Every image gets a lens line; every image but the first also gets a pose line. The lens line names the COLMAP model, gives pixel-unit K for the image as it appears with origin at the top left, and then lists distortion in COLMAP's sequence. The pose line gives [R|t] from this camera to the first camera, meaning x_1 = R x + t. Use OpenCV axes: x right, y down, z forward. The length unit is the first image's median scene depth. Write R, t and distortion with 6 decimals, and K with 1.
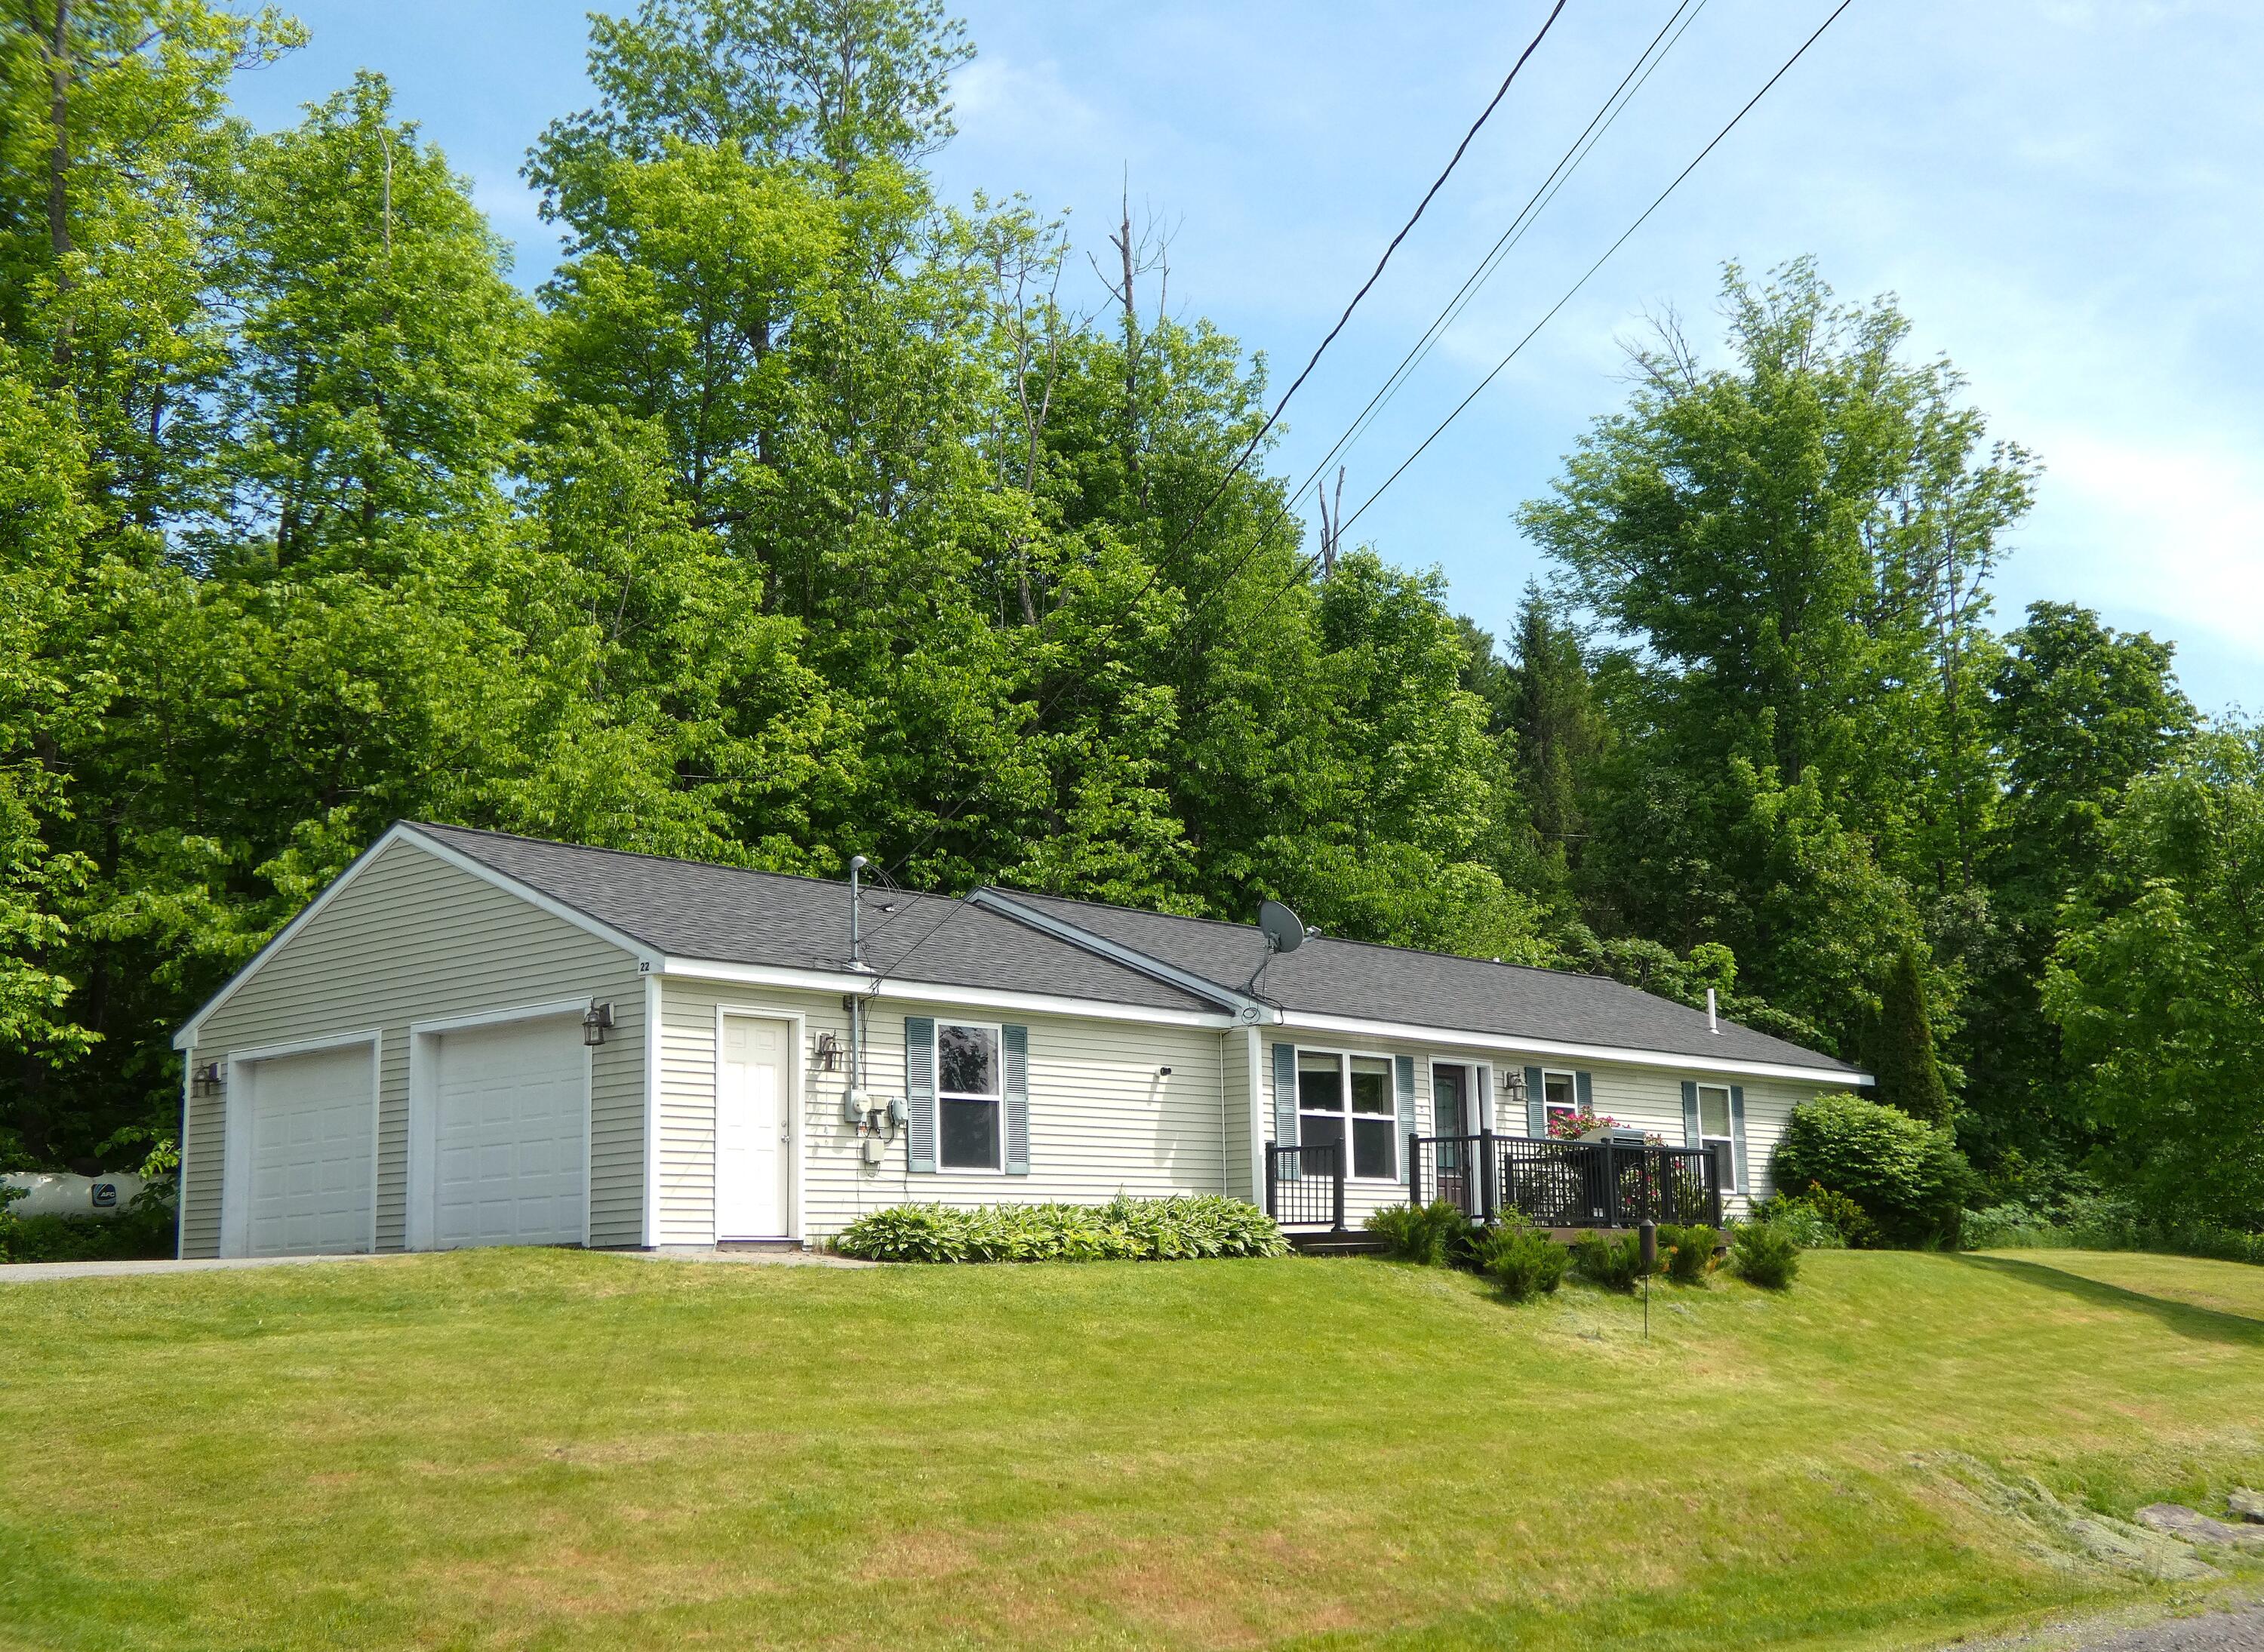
lens RADIAL K [[2552.5, 0, 1147.5], [0, 2552.5, 823.9], [0, 0, 1]] dist [0.002392, -0.038141]
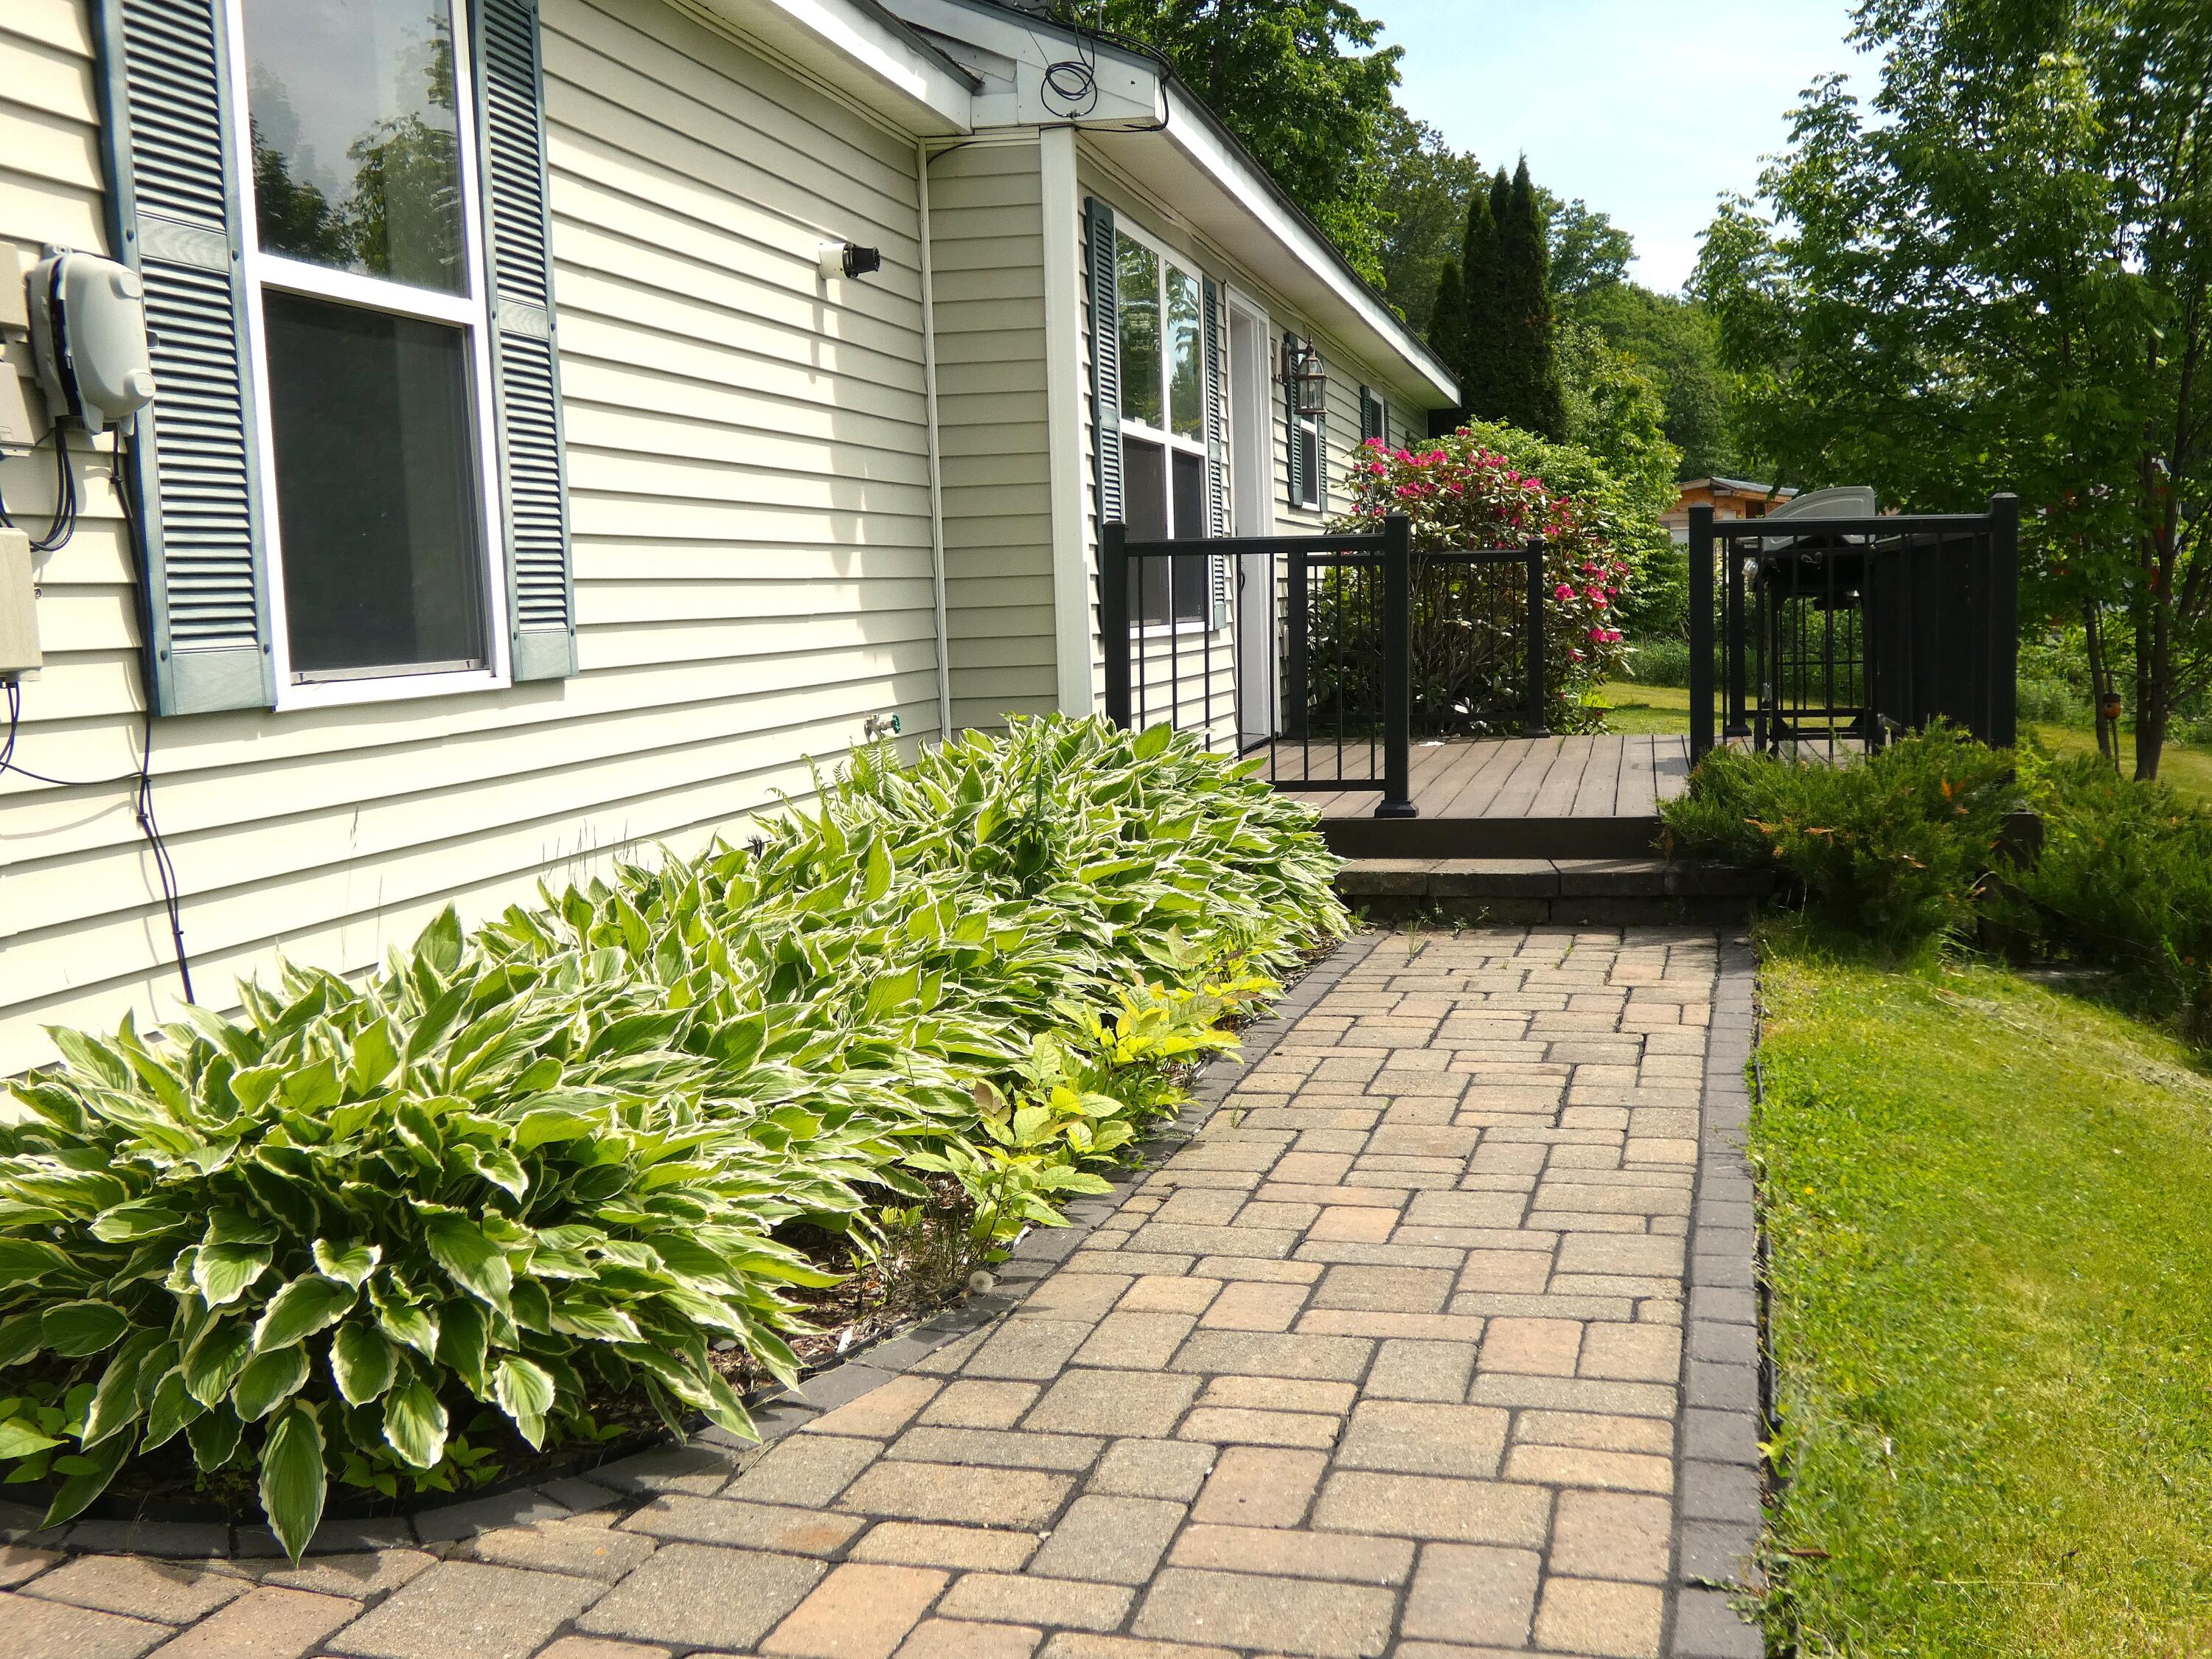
lens RADIAL K [[2637.5, 0, 1135.8], [0, 2637.5, 835.9], [0, 0, 1]] dist [-0.000637, 0.185423]
pose [[0.861898, -0.046598, 0.504936, -0.103256], [-0.086112, 0.967855, 0.236307, 0.080008], [-0.499716, -0.247154, 0.830180, 0.675509]]
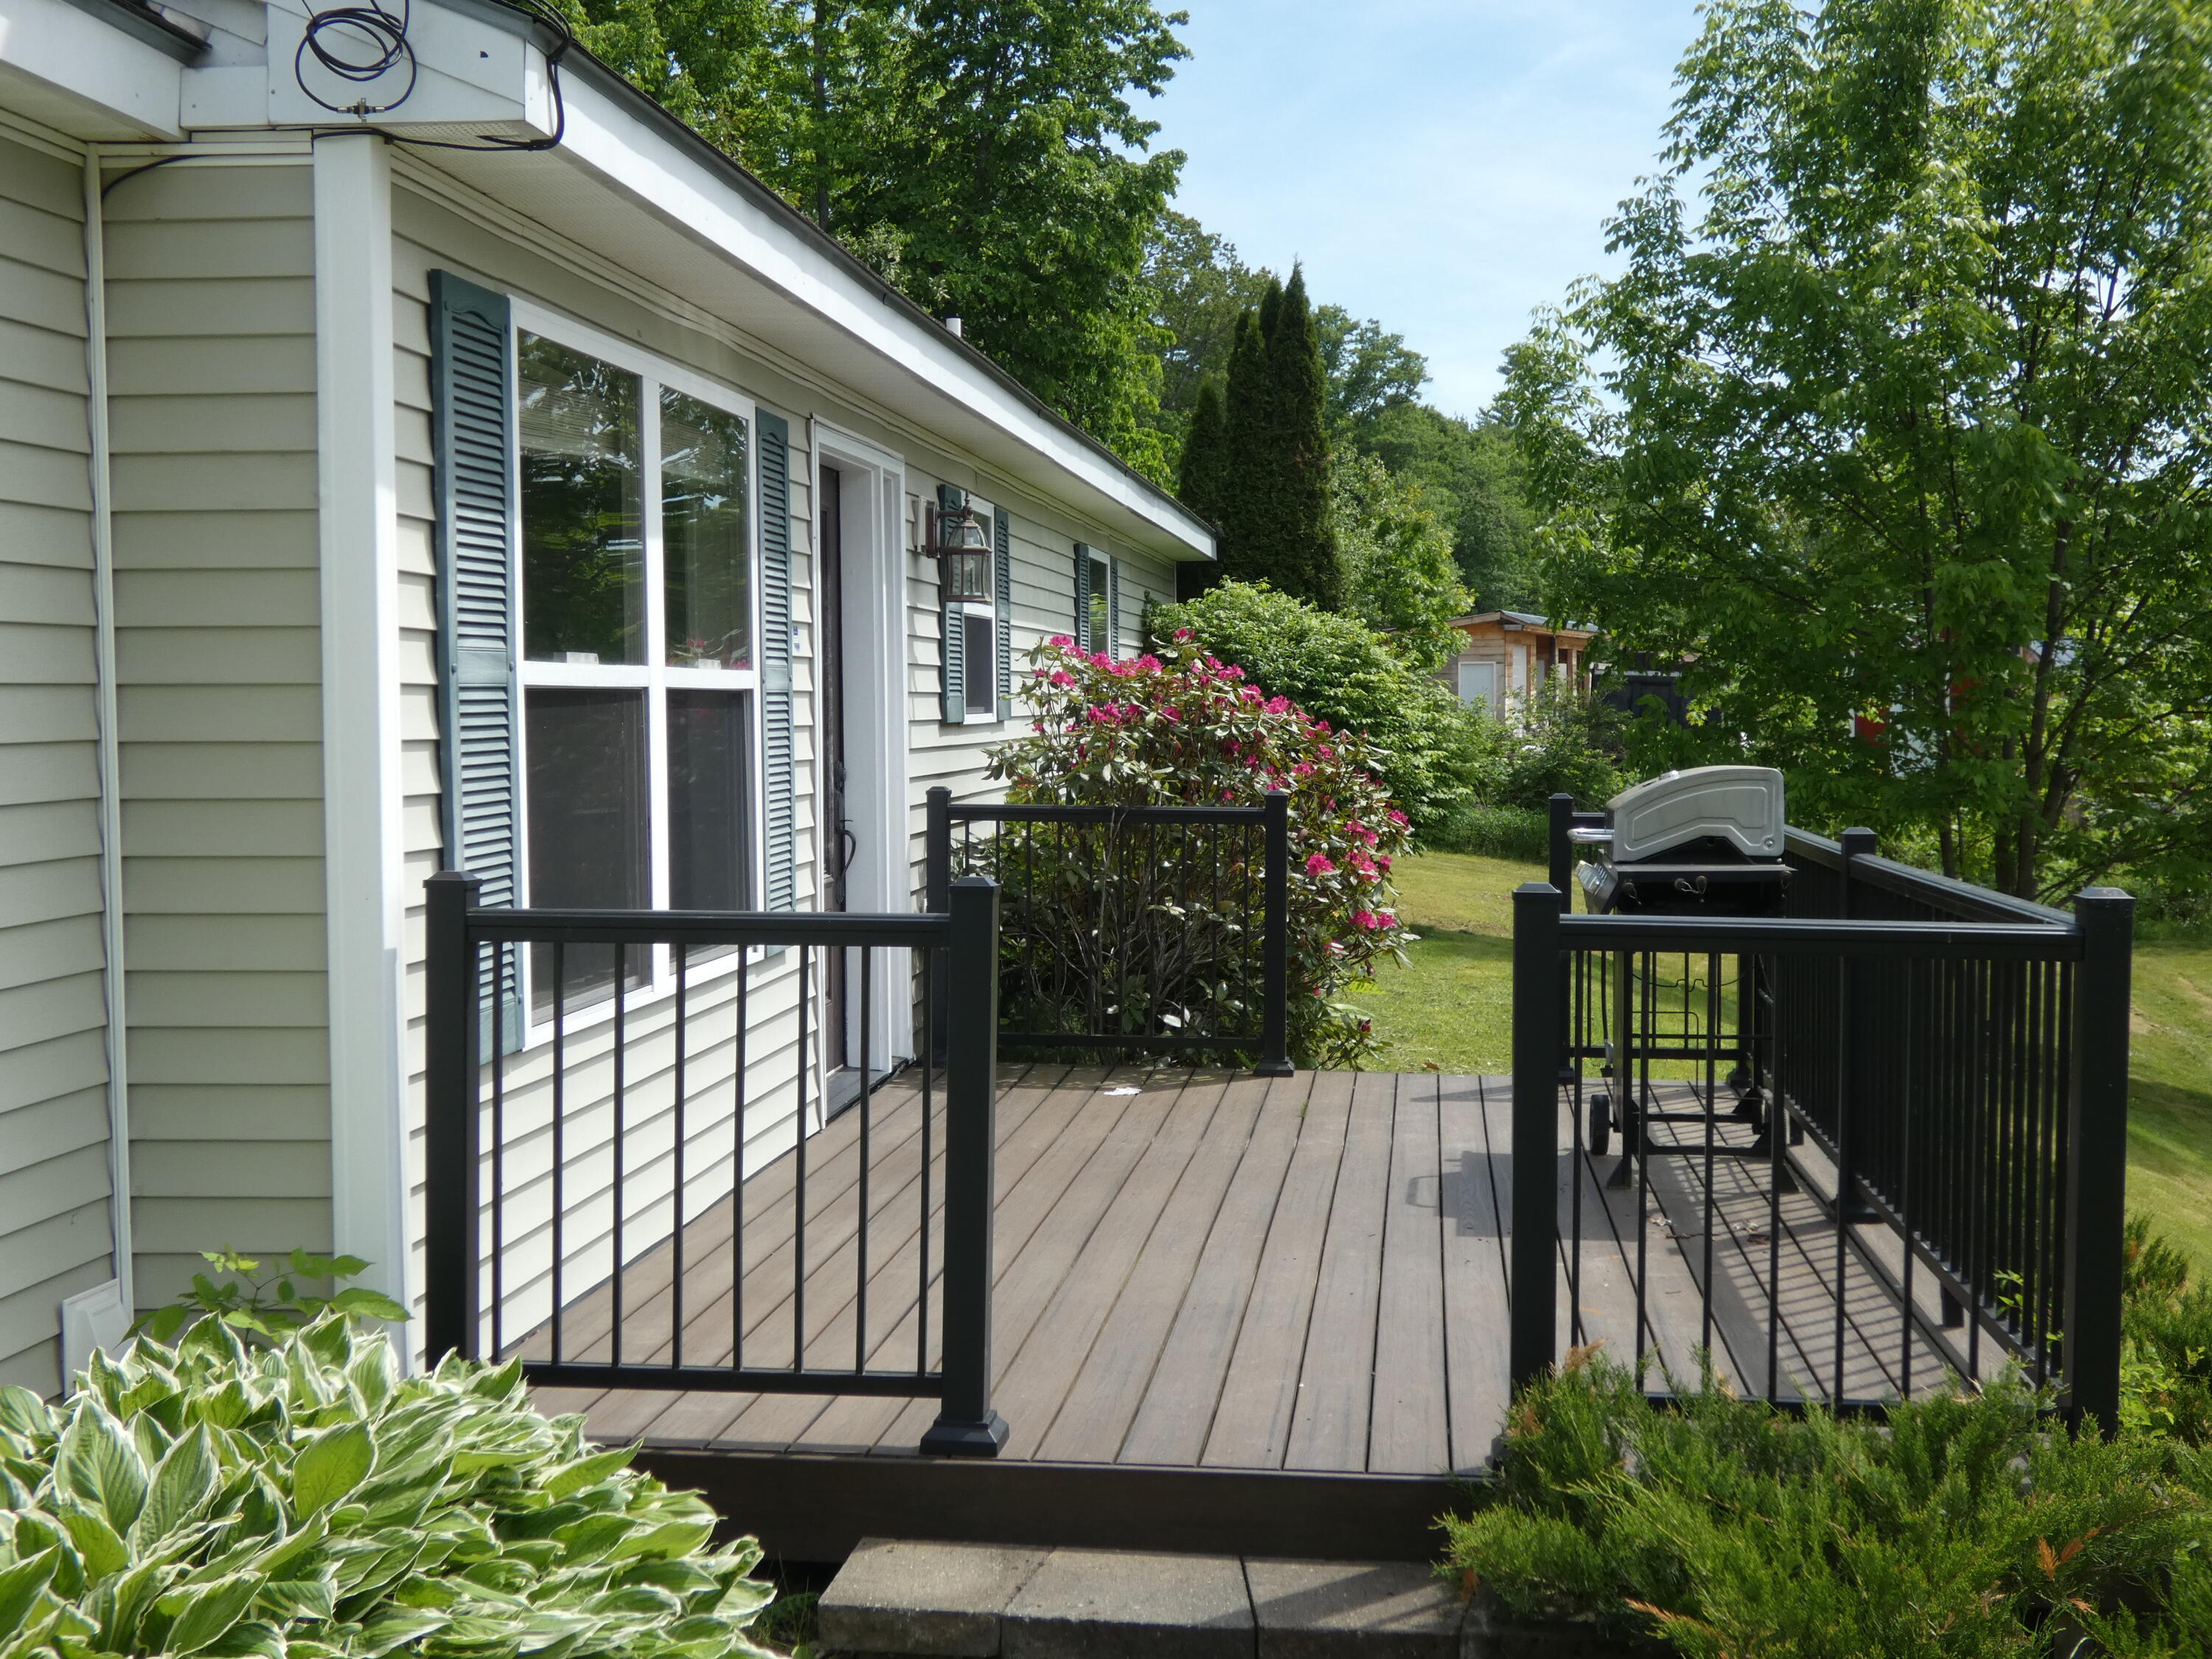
lens RADIAL K [[2628.8, 0, 1102.0], [0, 2628.8, 866.1], [0, 0, 1]] dist [0.030143, -0.022284]
pose [[0.826921, -0.015268, 0.562111, -0.011666], [-0.119962, 0.971829, 0.202872, 0.078890], [-0.549373, -0.235191, 0.801794, 0.782048]]
